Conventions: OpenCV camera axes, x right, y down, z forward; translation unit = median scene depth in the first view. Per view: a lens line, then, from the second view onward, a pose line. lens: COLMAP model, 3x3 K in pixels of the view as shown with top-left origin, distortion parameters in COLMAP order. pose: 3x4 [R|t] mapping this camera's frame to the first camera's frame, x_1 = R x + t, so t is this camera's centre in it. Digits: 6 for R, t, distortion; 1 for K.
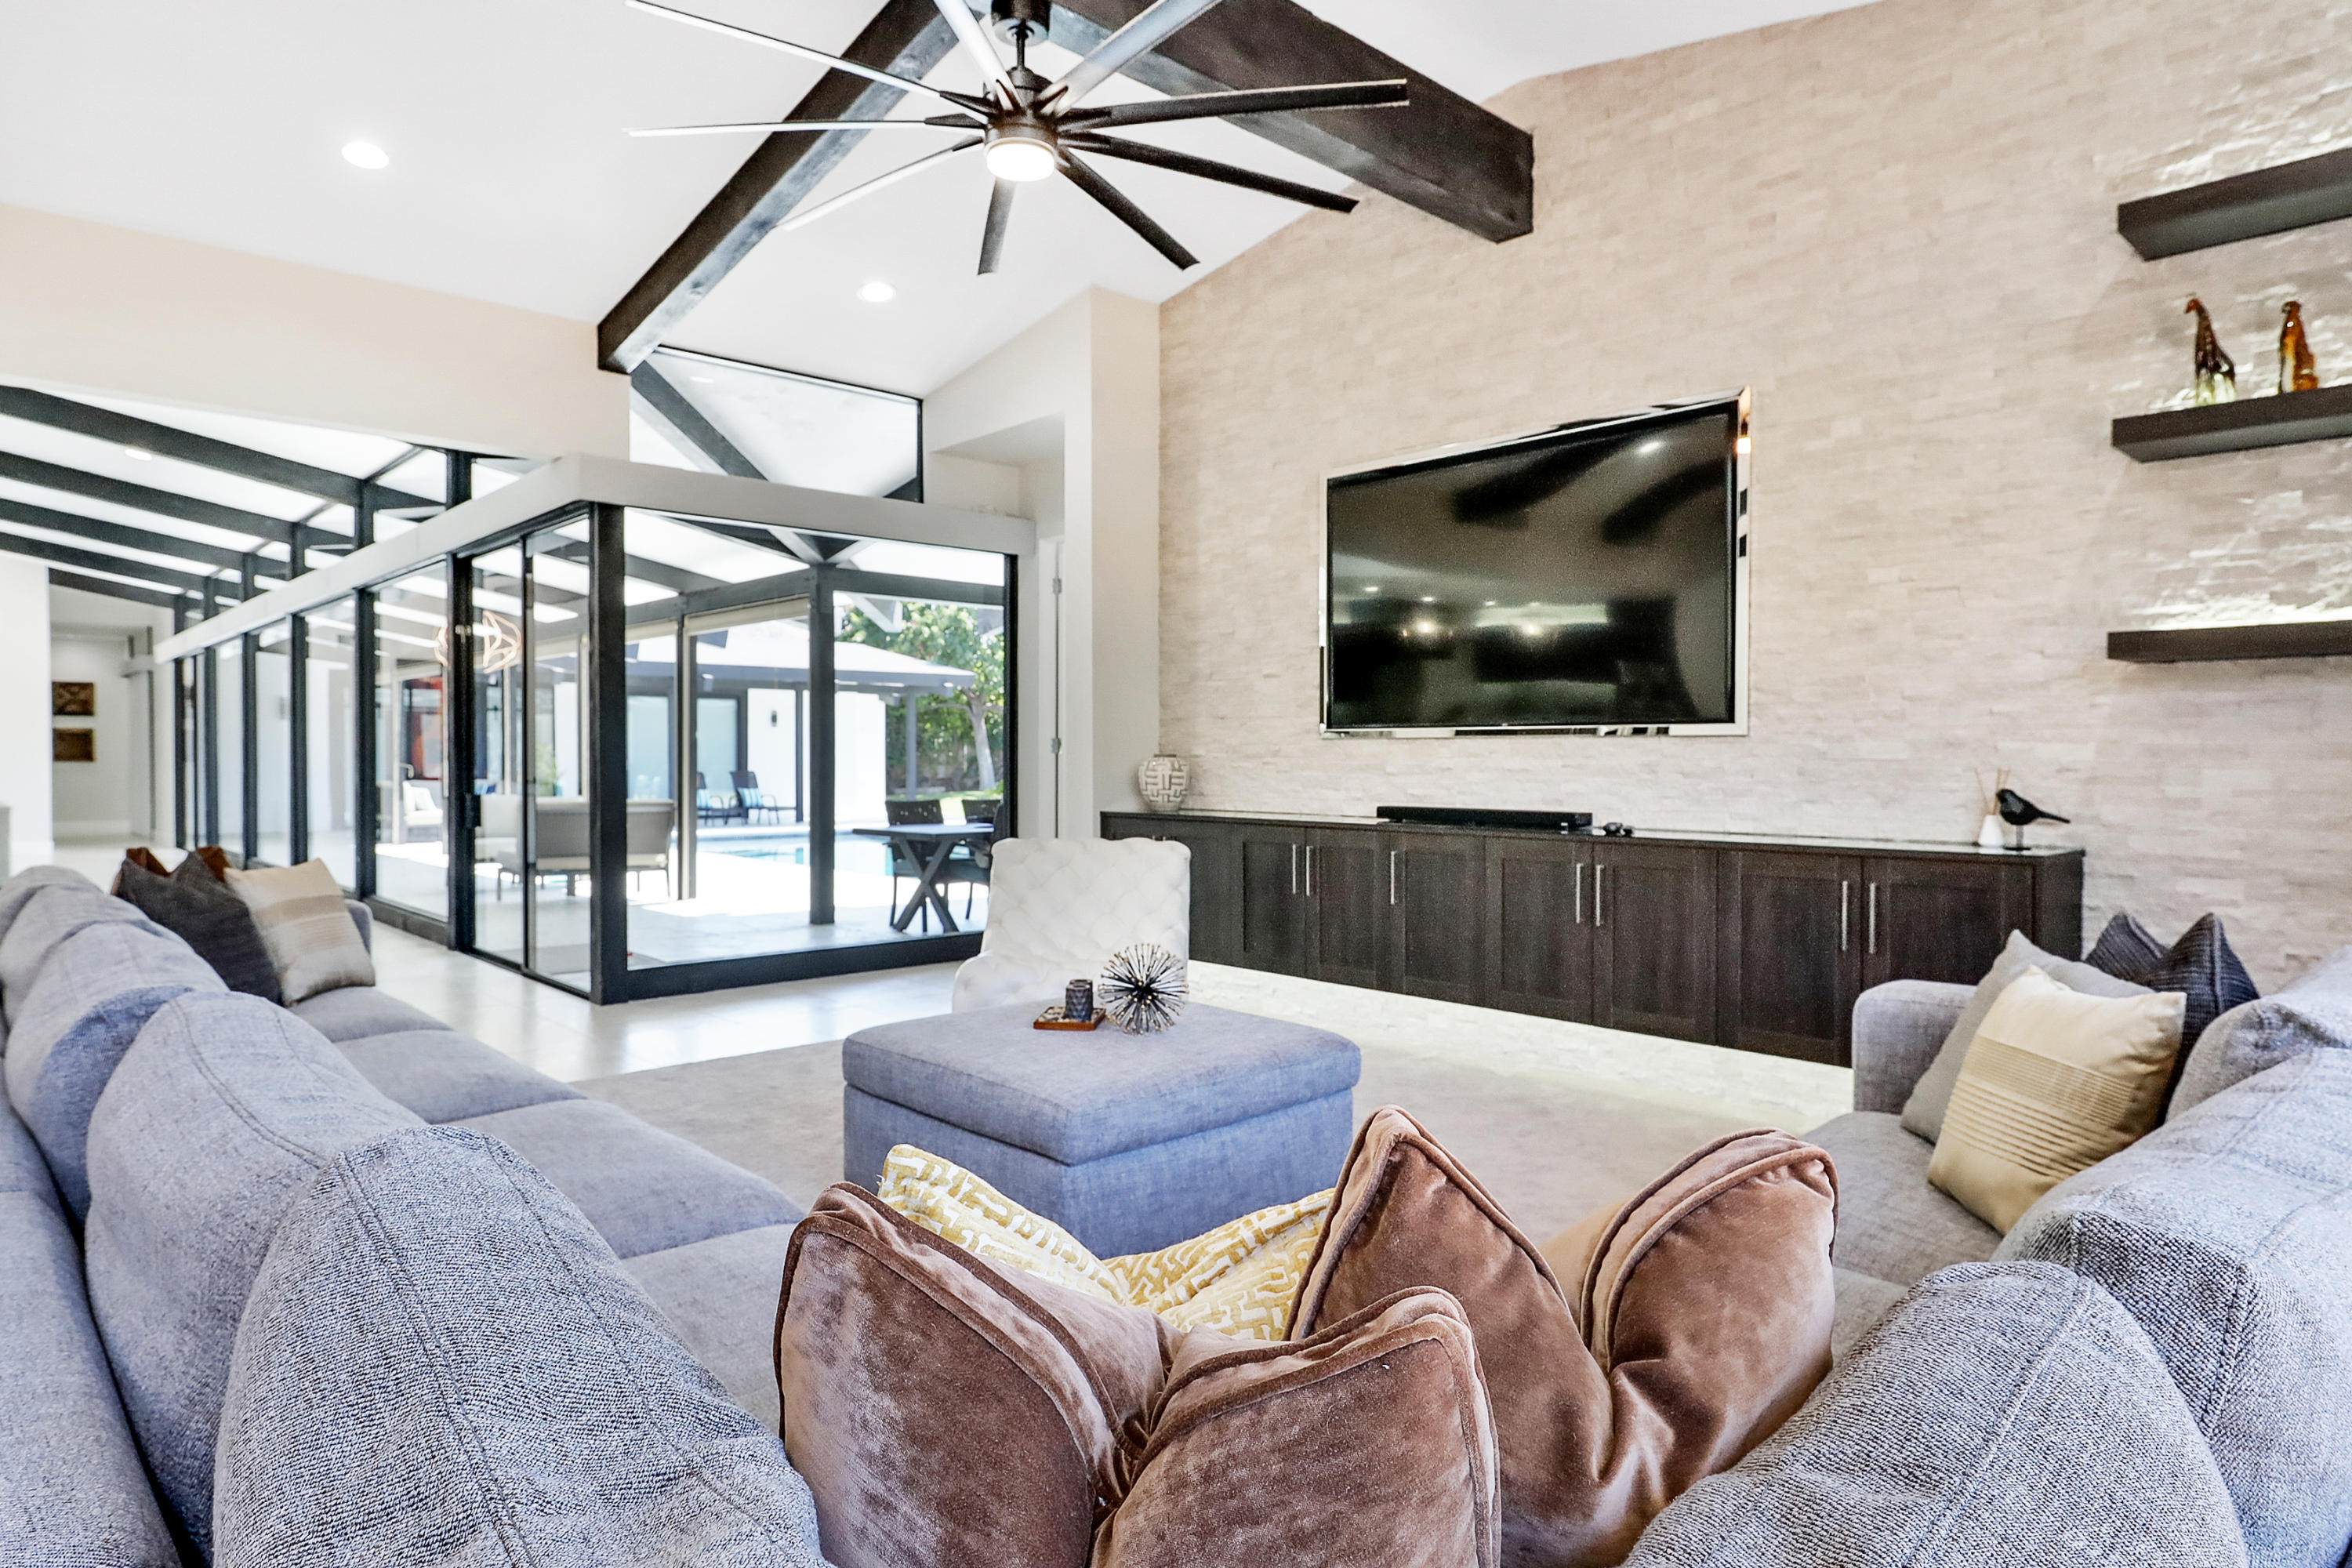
lens RADIAL K [[1331.0, 0, 1174.6], [0, 1331.0, 771.3], [0, 0, 1]] dist [0.002299, 0.000172]
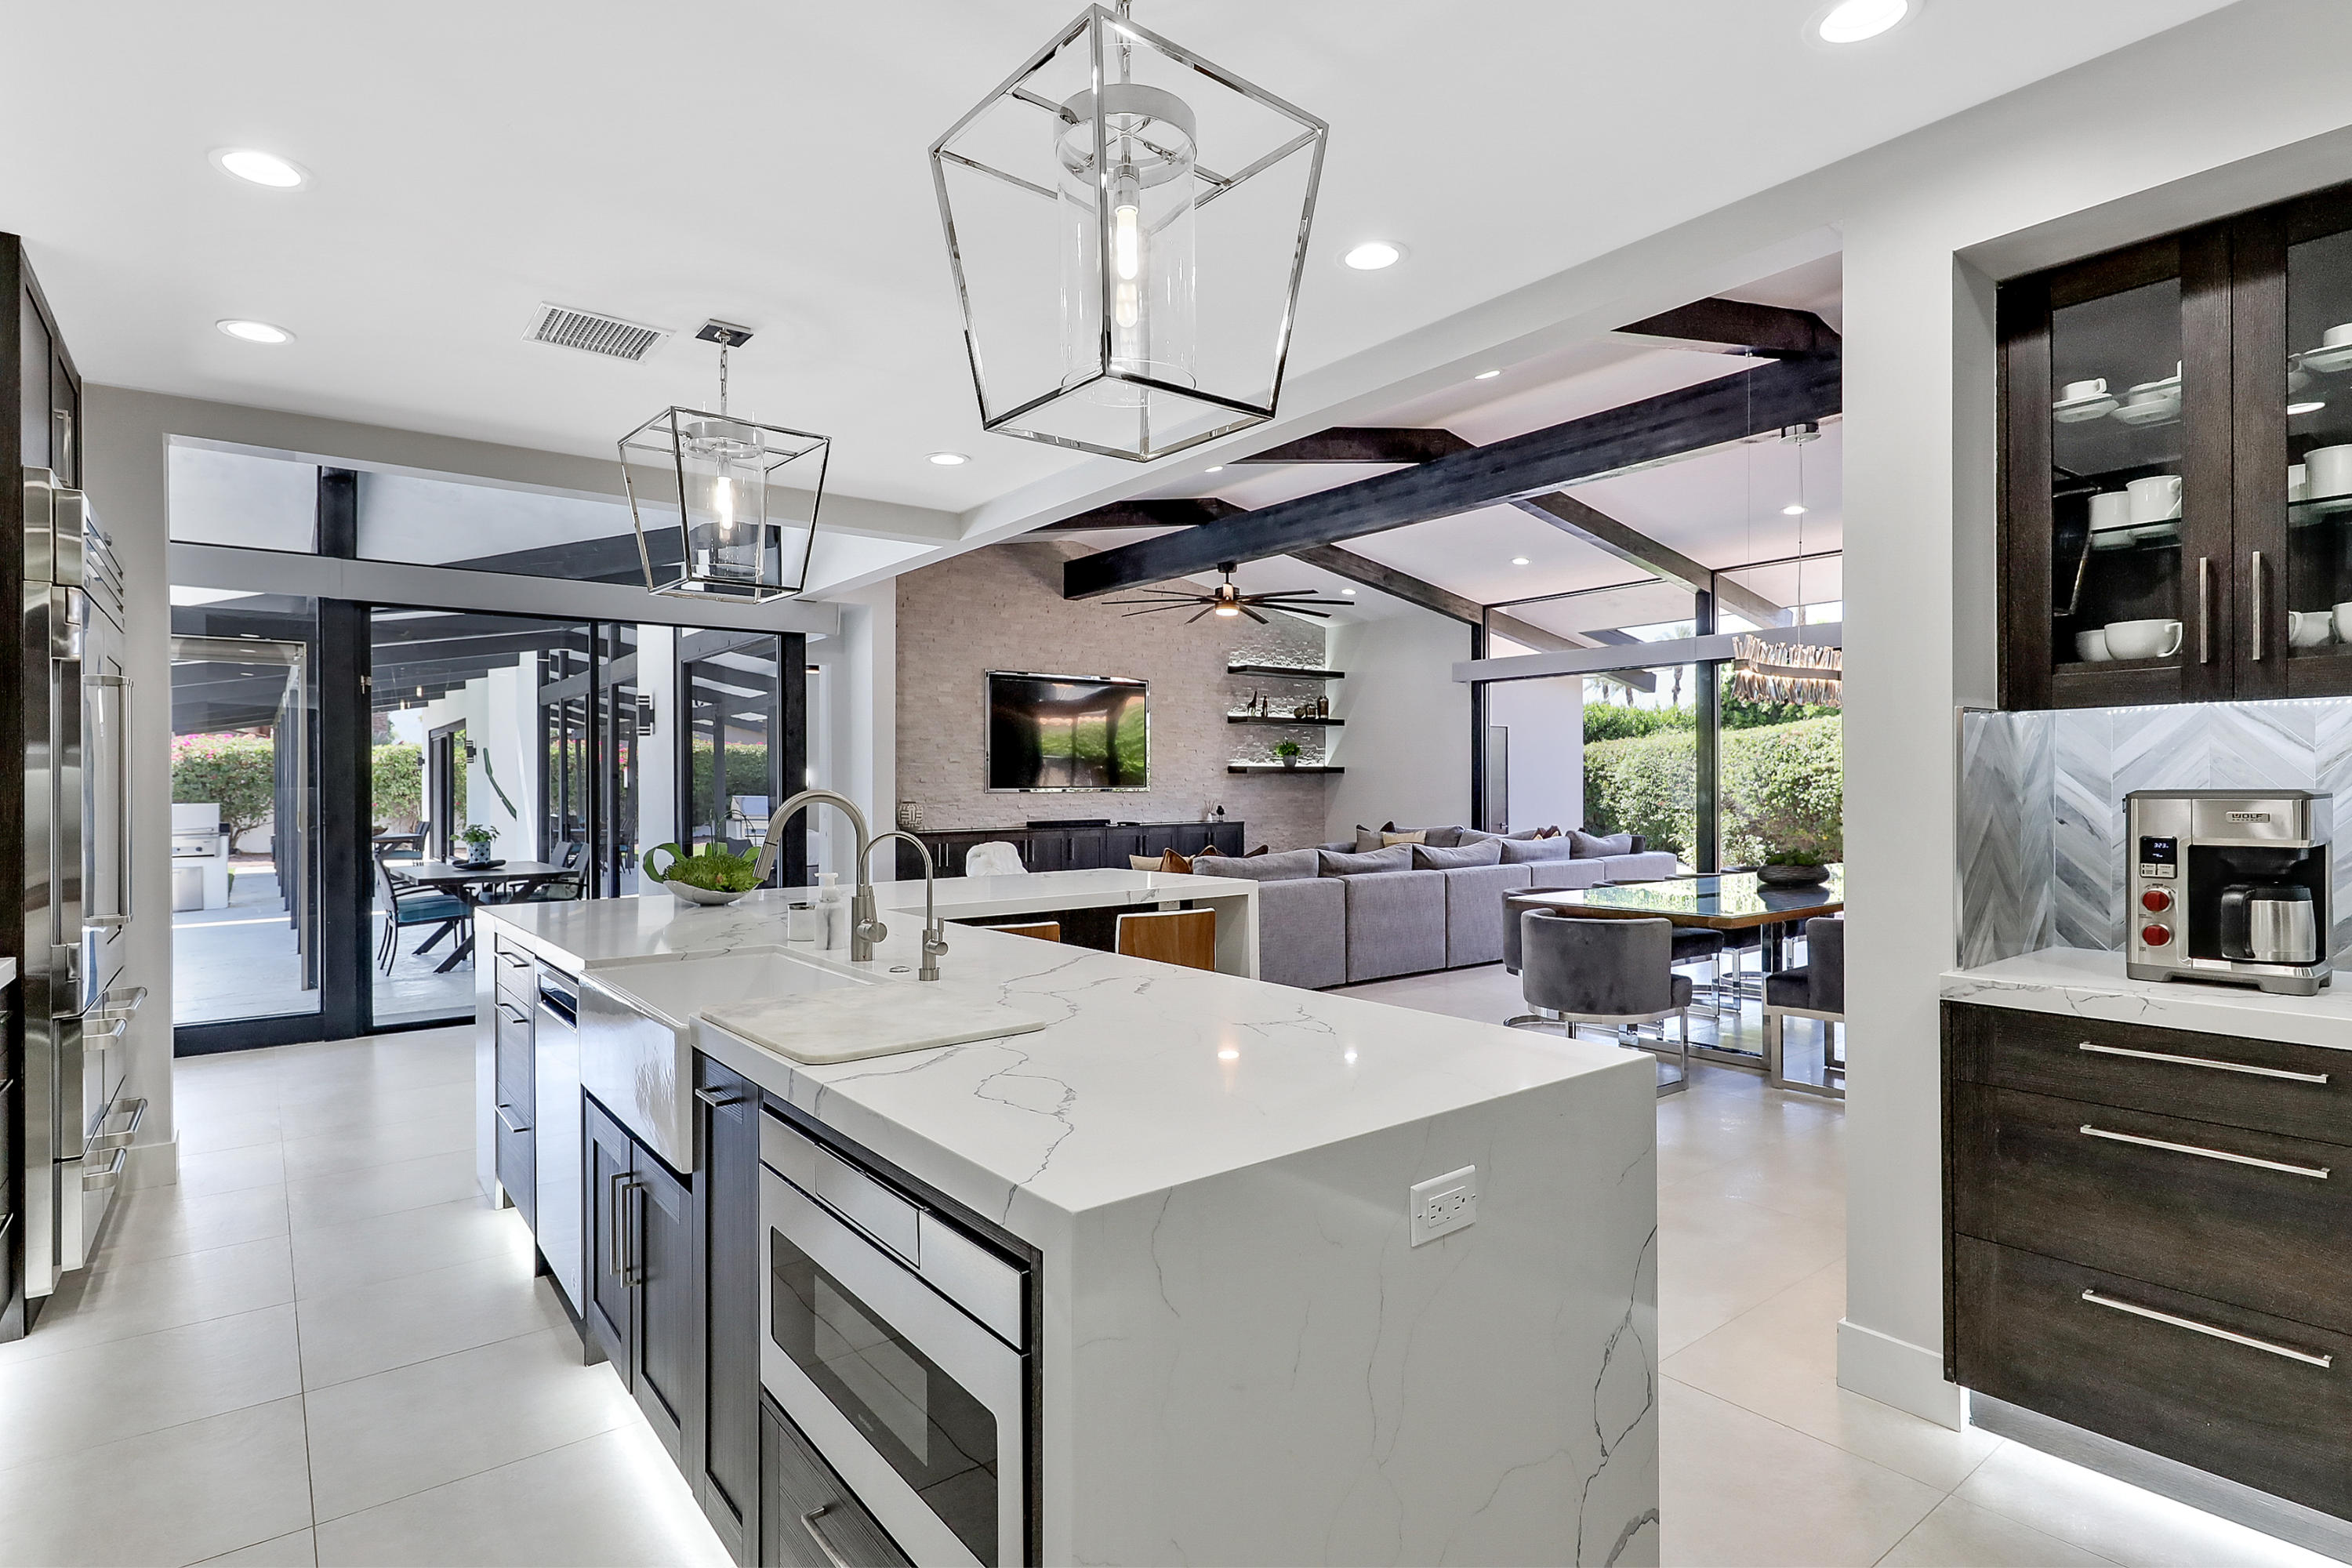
lens RADIAL K [[1202.9, 0, 1185.5], [0, 1202.9, 787.1], [0, 0, 1]] dist [-0.030938, -0.001143]
pose [[0.091277, -0.007435, 0.995798, -2.515627], [0.015169, 0.999866, 0.006075, -0.056218], [-0.995710, 0.014550, 0.091378, 0.695217]]
